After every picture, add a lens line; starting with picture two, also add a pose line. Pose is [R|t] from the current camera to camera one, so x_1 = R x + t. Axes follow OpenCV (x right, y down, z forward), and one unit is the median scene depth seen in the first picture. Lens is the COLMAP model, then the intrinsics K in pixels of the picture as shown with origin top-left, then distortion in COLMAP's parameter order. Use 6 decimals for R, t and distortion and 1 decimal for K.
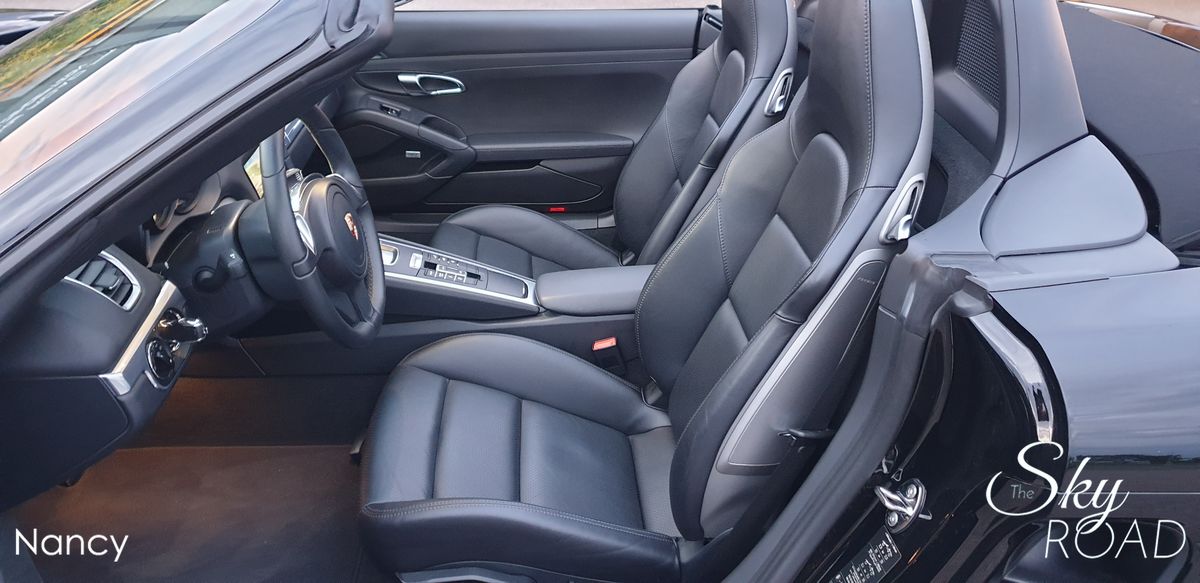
lens RADIAL K [[924.9, 0, 574.5], [0, 924.9, 299.8], [0, 0, 1]] dist [0.025132, -0.000549]
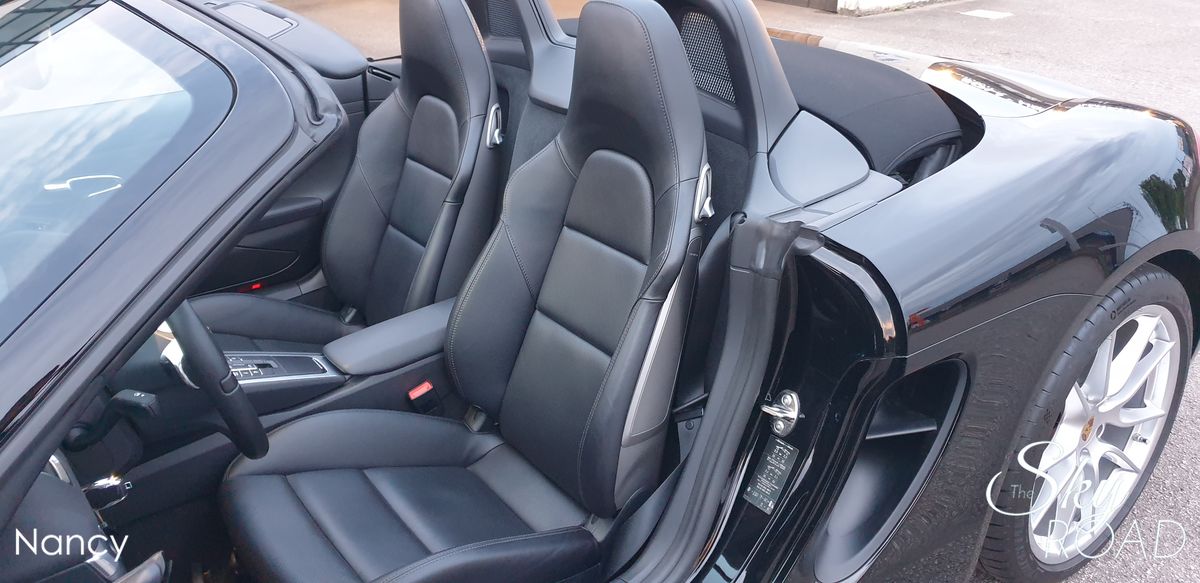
lens RADIAL K [[949.7, 0, 600.0], [0, 949.7, 291.5], [0, 0, 1]] dist [0.128799, -0.001989]
pose [[0.829859, -0.255015, 0.496287, -0.368346], [0.279881, 0.959705, 0.025142, -0.034581], [-0.482701, 0.118037, 0.867794, -0.033621]]
